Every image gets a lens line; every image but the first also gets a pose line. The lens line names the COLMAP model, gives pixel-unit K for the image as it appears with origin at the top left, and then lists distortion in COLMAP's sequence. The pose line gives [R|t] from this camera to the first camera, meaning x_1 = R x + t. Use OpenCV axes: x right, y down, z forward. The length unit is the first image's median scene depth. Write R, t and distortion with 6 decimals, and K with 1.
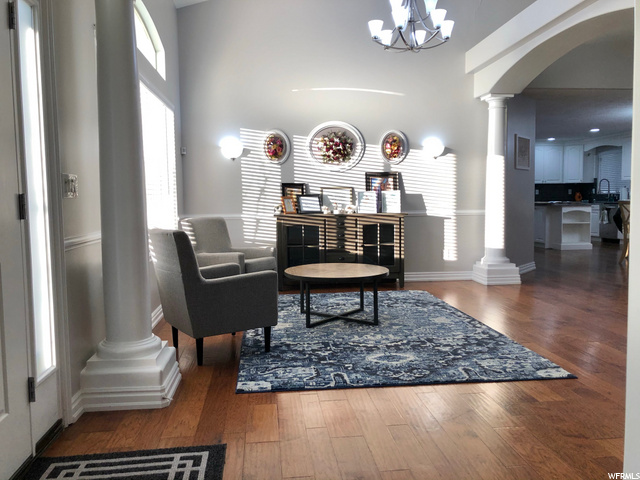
lens RADIAL K [[530.8, 0, 316.3], [0, 530.8, 238.6], [0, 0, 1]] dist [0.014261, -0.034407]
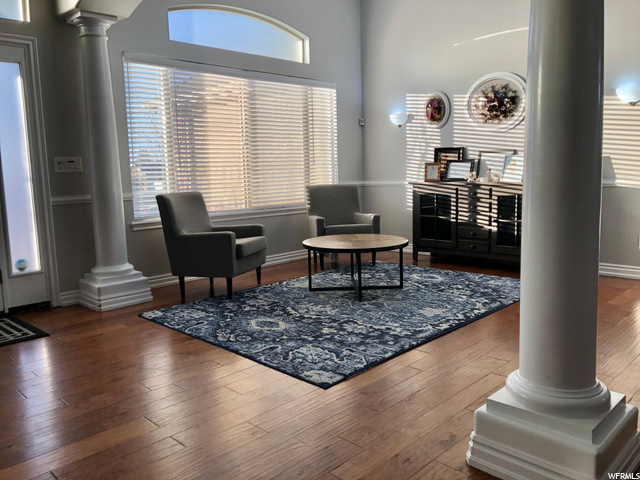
lens RADIAL K [[530.8, 0, 317.4], [0, 530.8, 241.9], [0, 0, 1]] dist [0.014261, -0.034407]
pose [[0.634492, 0.100780, -0.766331, 0.878938], [-0.046279, 0.994638, 0.092488, -0.028305], [0.771542, -0.023218, 0.635754, 0.390135]]
